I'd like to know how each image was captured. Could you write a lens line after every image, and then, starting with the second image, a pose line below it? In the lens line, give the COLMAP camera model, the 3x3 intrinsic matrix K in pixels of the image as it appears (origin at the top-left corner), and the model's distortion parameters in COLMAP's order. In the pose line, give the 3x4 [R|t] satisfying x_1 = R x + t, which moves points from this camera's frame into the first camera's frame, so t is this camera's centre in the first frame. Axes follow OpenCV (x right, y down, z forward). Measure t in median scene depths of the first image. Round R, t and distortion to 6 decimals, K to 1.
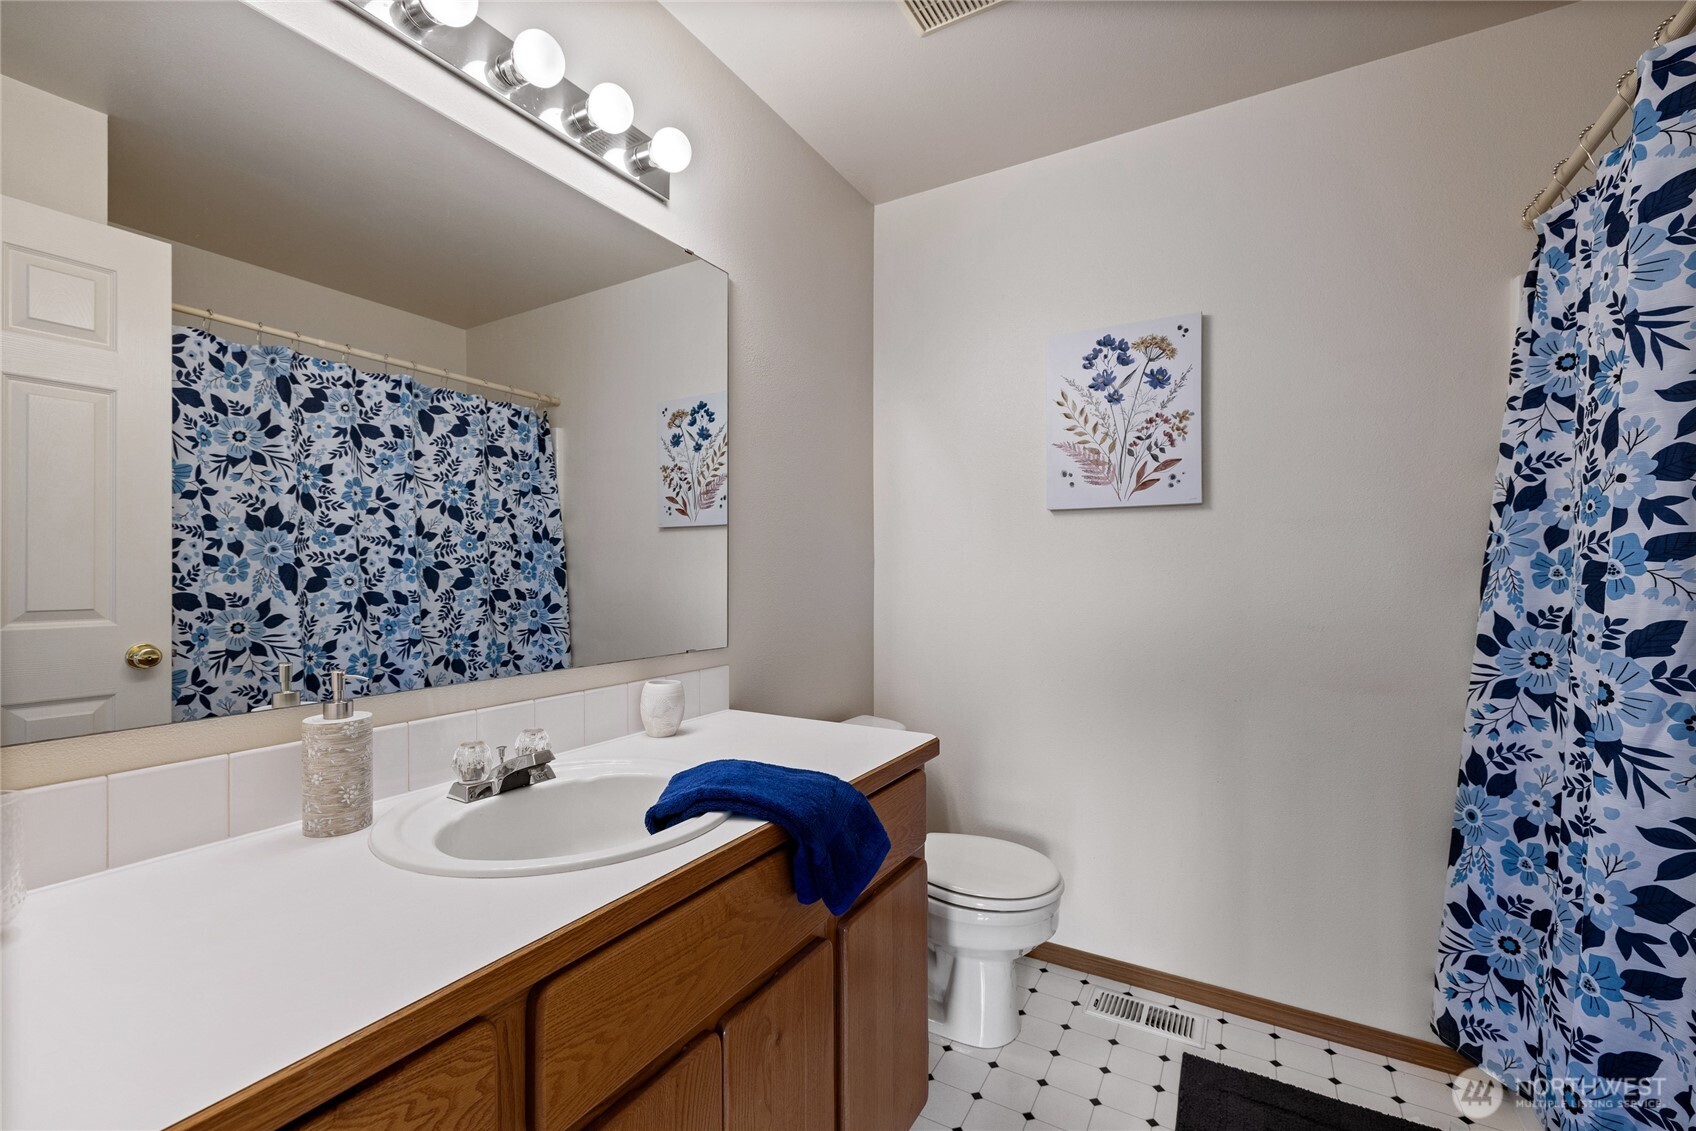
lens RADIAL K [[709.1, 0, 854.7], [0, 709.1, 566.7], [0, 0, 1]] dist [-0.005484, 0.001406]
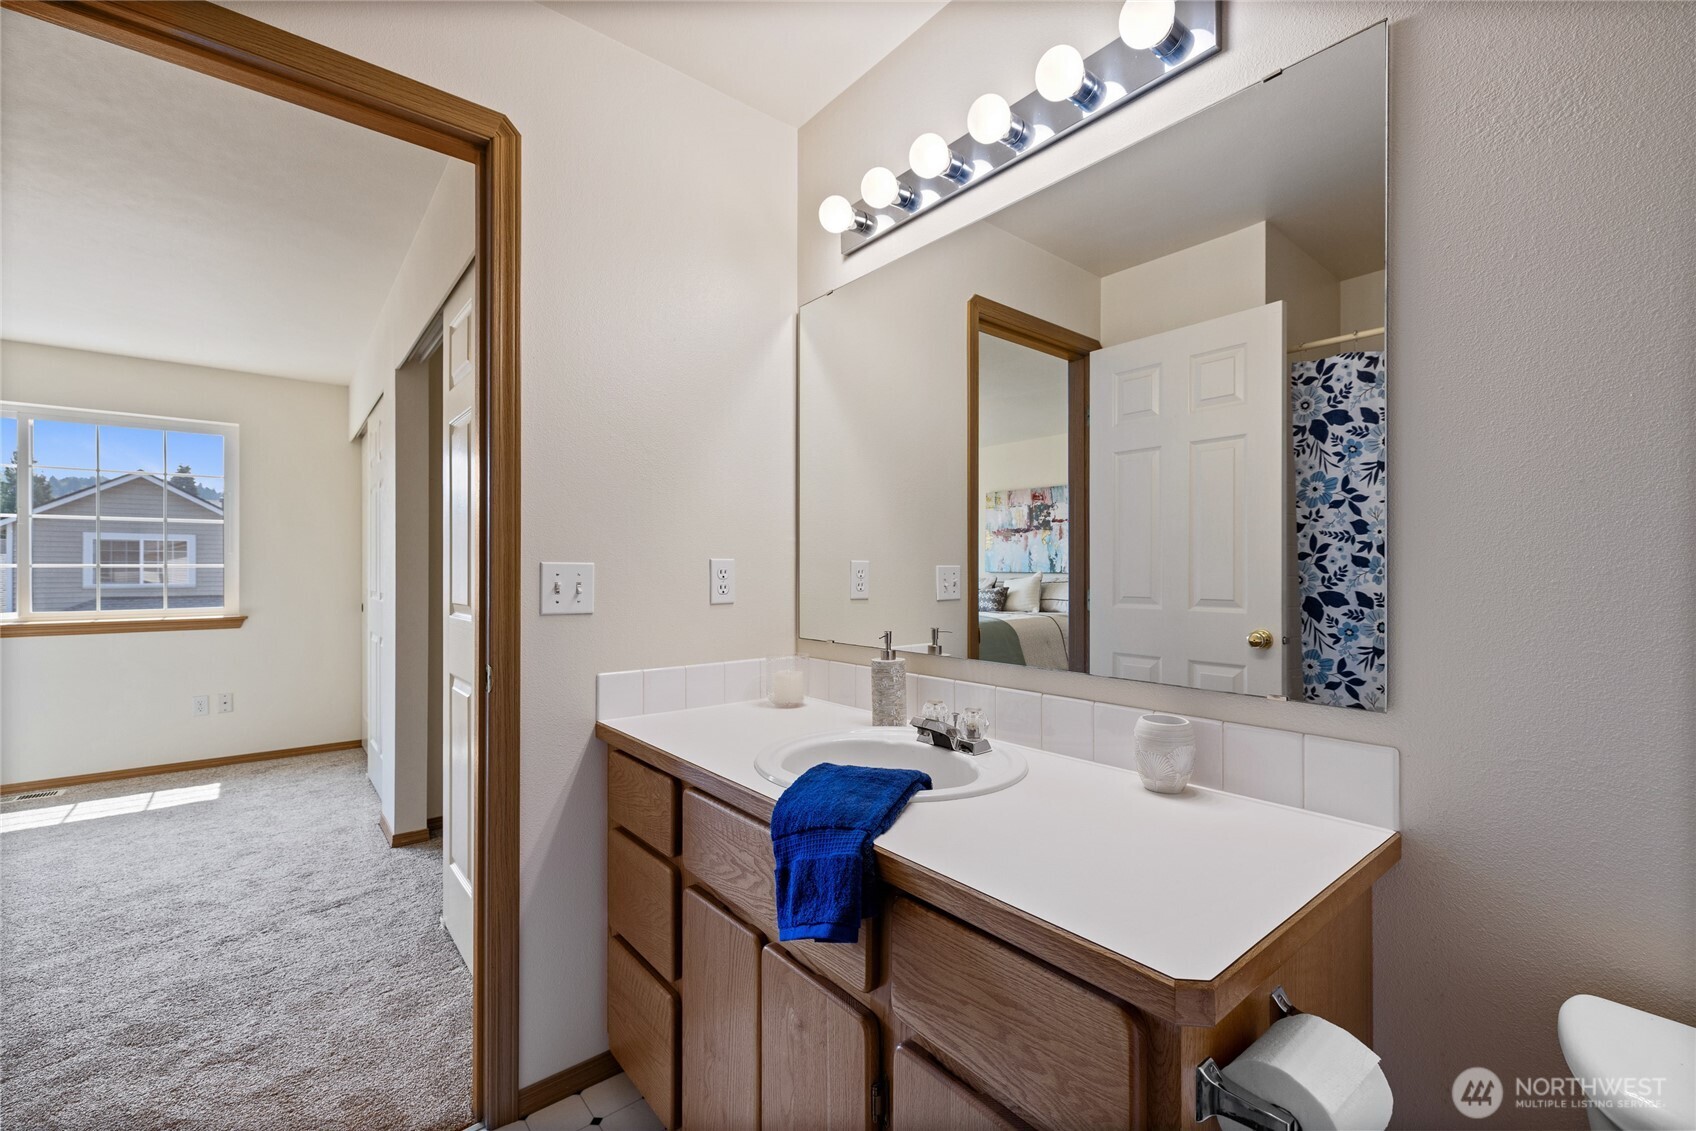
lens RADIAL K [[709.1, 0, 855.8], [0, 709.1, 572.0], [0, 0, 1]] dist [-0.005484, 0.001406]
pose [[-0.367366, -0.007166, -0.930049, 0.420274], [0.001317, 0.999965, -0.008224, 0.015912], [0.930075, -0.004246, -0.367344, 0.769897]]
